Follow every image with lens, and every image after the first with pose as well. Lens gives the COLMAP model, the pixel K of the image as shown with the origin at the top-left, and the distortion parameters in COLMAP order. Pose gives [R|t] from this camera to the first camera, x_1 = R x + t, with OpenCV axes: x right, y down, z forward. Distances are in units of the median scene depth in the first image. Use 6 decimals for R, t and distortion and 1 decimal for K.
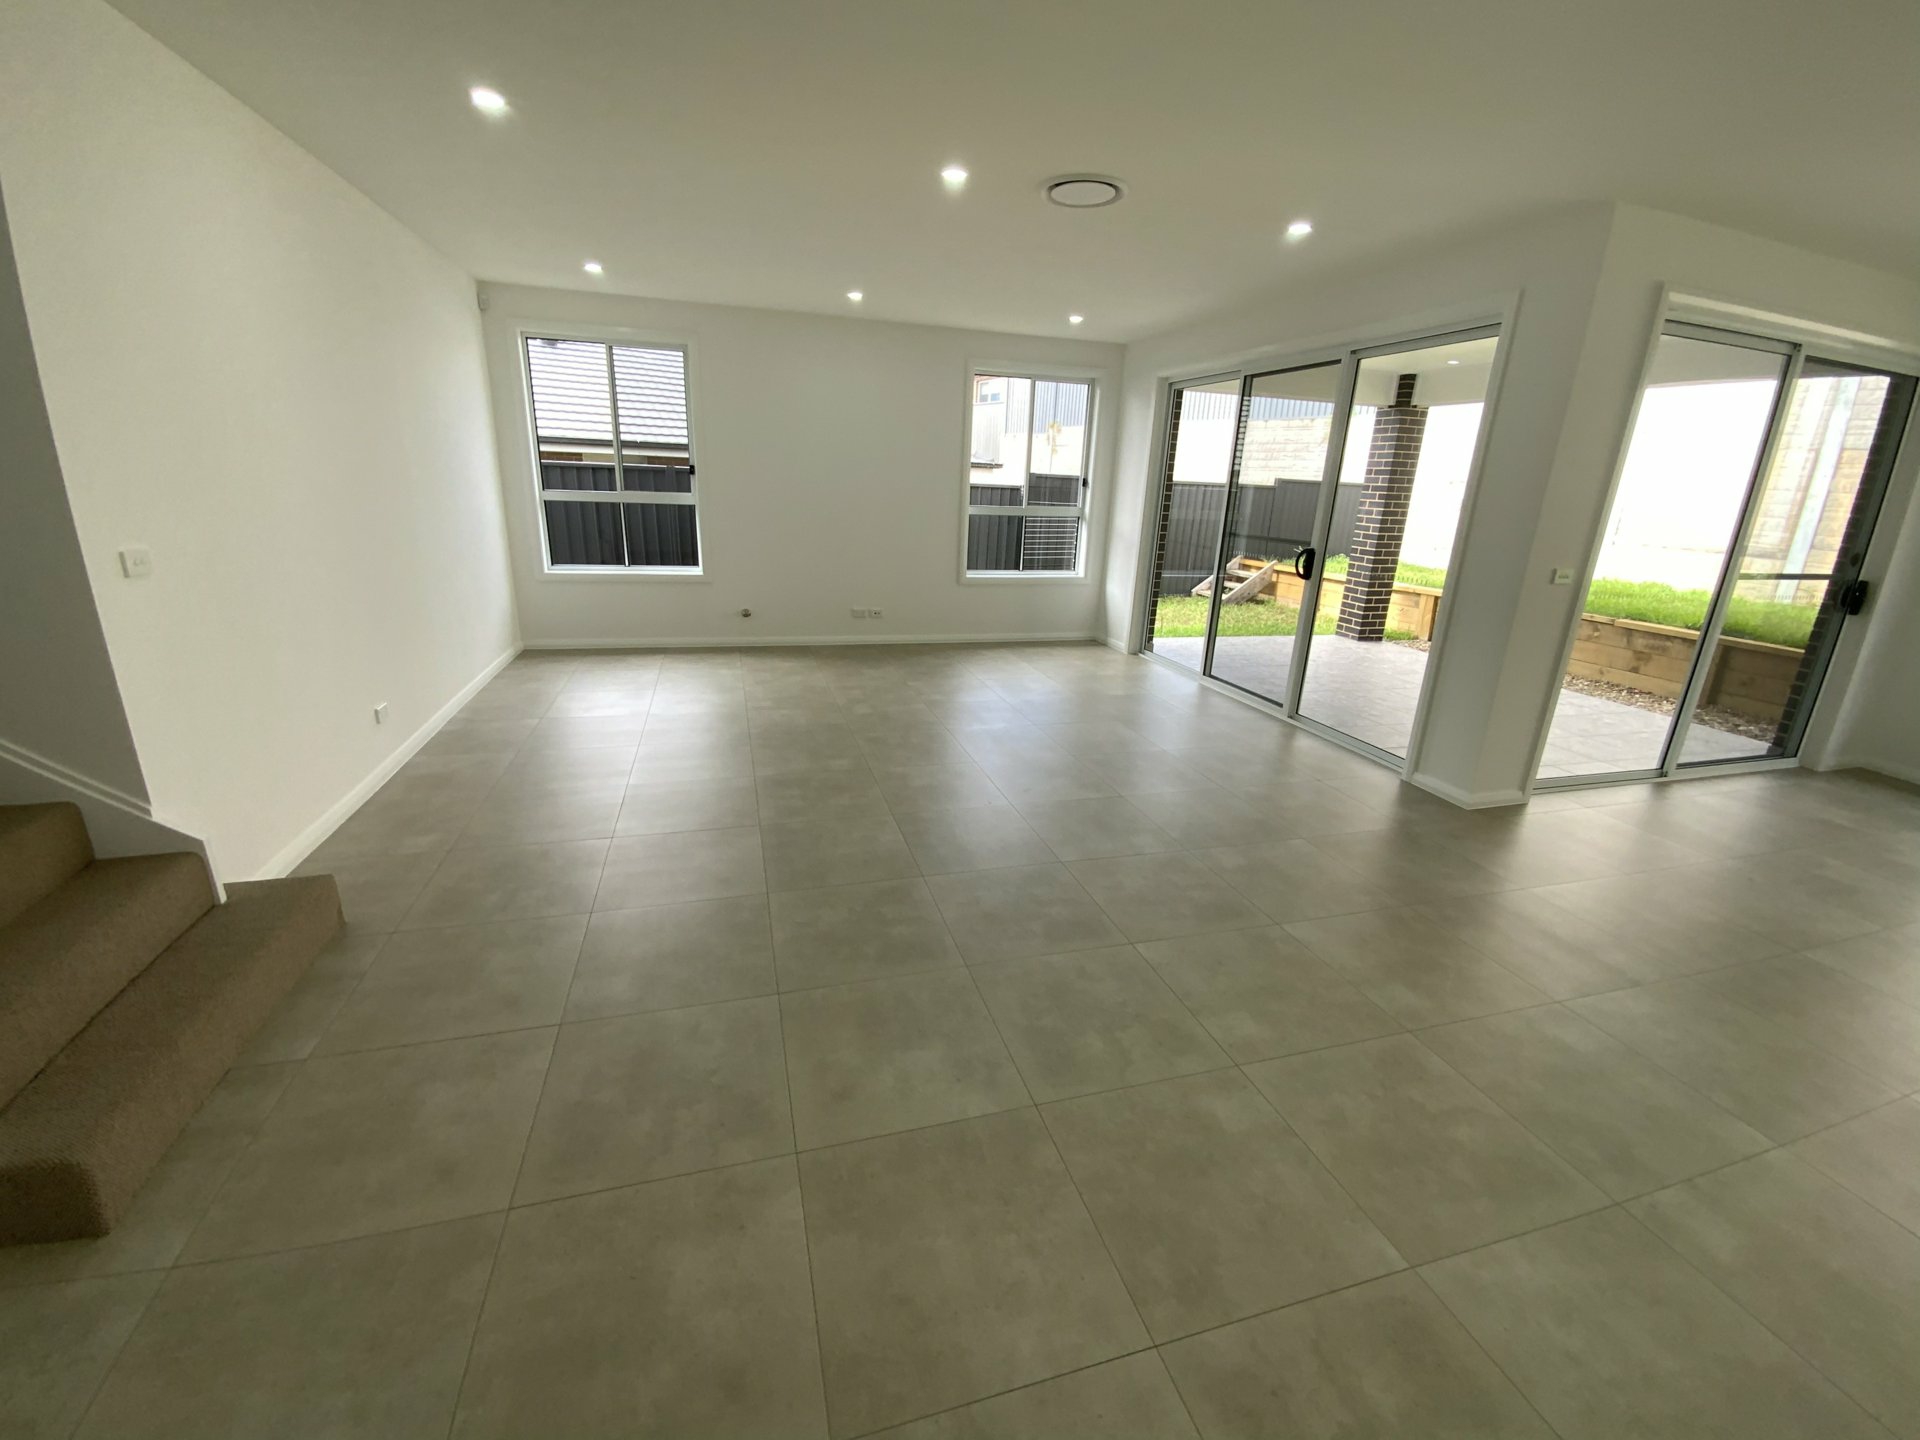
lens RADIAL K [[770.0, 0, 923.0], [0, 770.0, 716.0], [0, 0, 1]] dist [-0.033063, -0.000292]
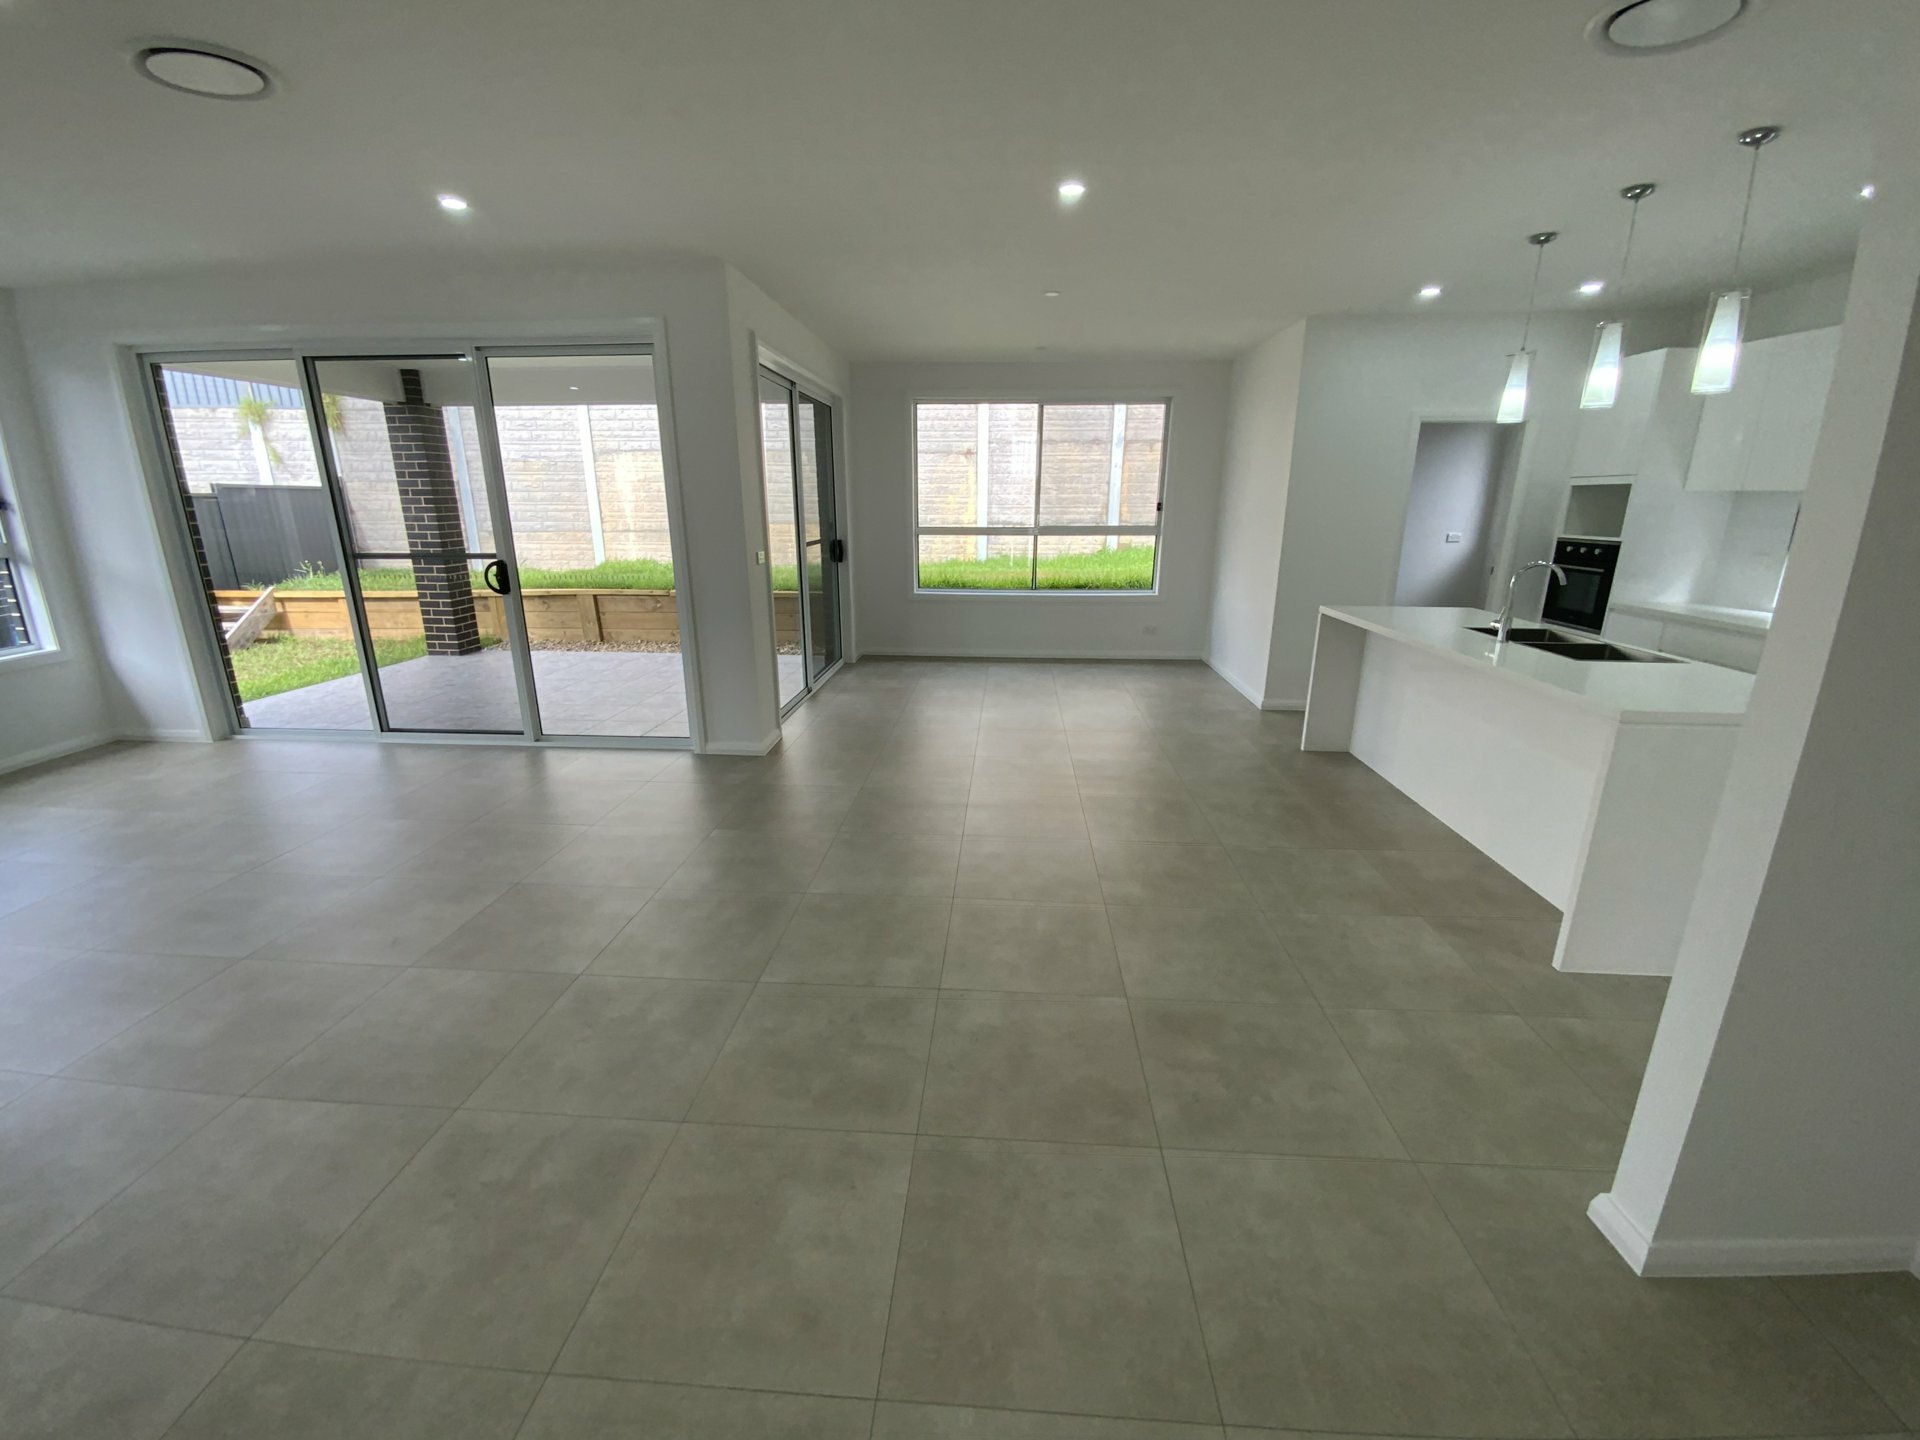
lens RADIAL K [[778.5, 0, 959.7], [0, 778.5, 723.3], [0, 0, 1]] dist [0.000146, -0.011508]
pose [[0.316202, -0.287389, 0.904115, -0.158968], [0.284854, 0.937799, 0.198472, -0.045363], [-0.904917, 0.194784, 0.378398, 0.126324]]
